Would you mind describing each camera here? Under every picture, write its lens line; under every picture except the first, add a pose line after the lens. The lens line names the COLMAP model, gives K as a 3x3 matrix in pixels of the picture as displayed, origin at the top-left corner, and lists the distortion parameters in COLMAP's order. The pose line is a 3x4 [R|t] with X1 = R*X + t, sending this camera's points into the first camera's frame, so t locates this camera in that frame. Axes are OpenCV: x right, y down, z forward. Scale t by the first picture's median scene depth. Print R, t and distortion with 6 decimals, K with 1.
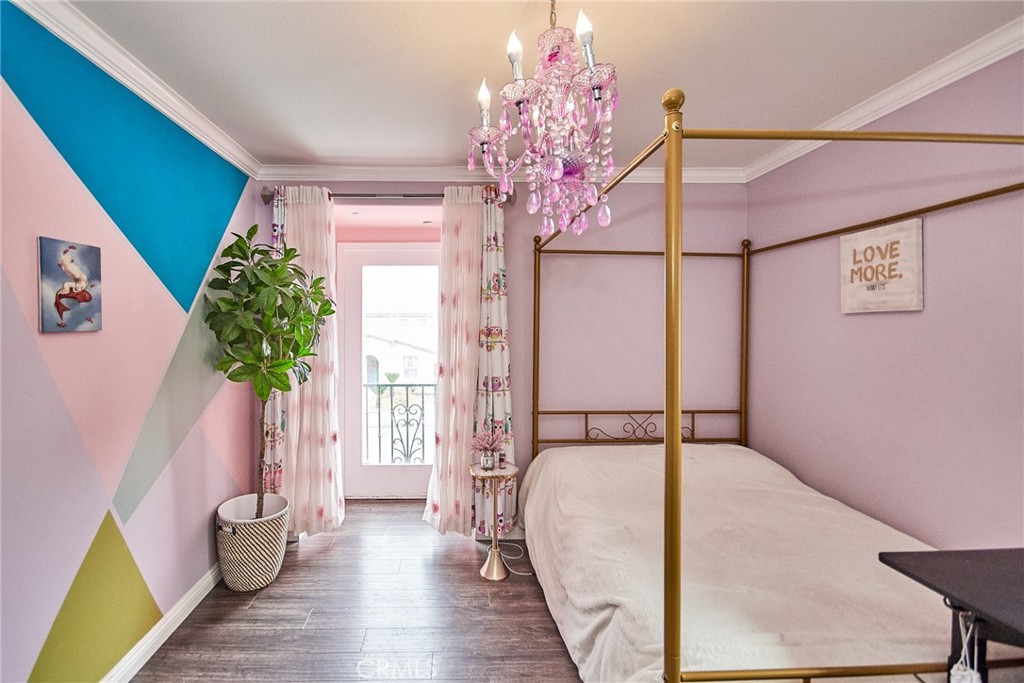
lens RADIAL K [[493.7, 0, 473.4], [0, 493.7, 330.0], [0, 0, 1]] dist [0.003959, -0.006545]
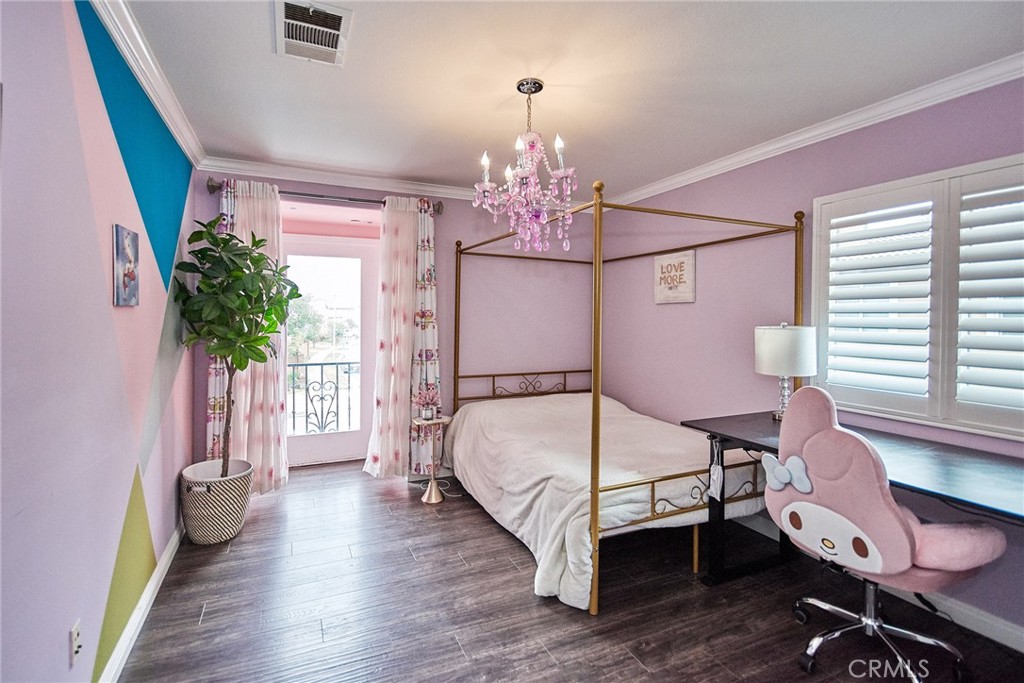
lens RADIAL K [[462.0, 0, 510.9], [0, 462.0, 322.0], [0, 0, 1]] dist [-0.001067, -0.000008]
pose [[0.929645, 0.003328, 0.368441, -0.197863], [-0.005205, 0.999978, 0.004101, 0.017742], [-0.368420, -0.005730, 0.929642, -0.187776]]
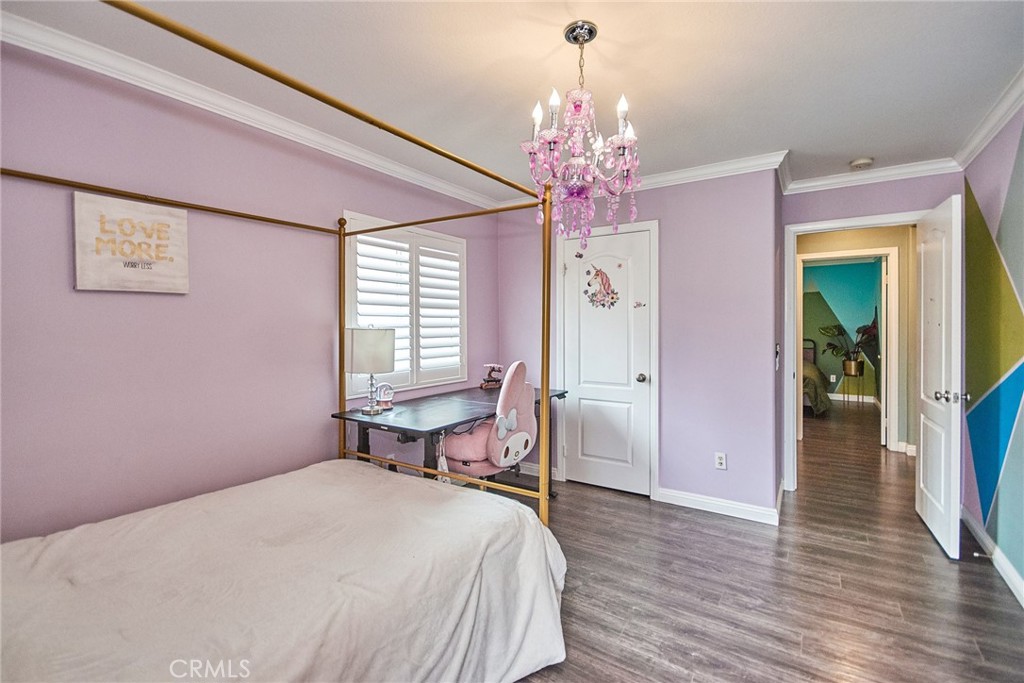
lens RADIAL K [[460.1, 0, 510.4], [0, 460.1, 330.5], [0, 0, 1]] dist [-0.028663, -0.000098]
pose [[-0.799851, 0.005316, 0.600175, -0.182974], [0.014417, 0.999842, 0.010358, 0.026814], [-0.600026, 0.016938, -0.799801, 0.883267]]
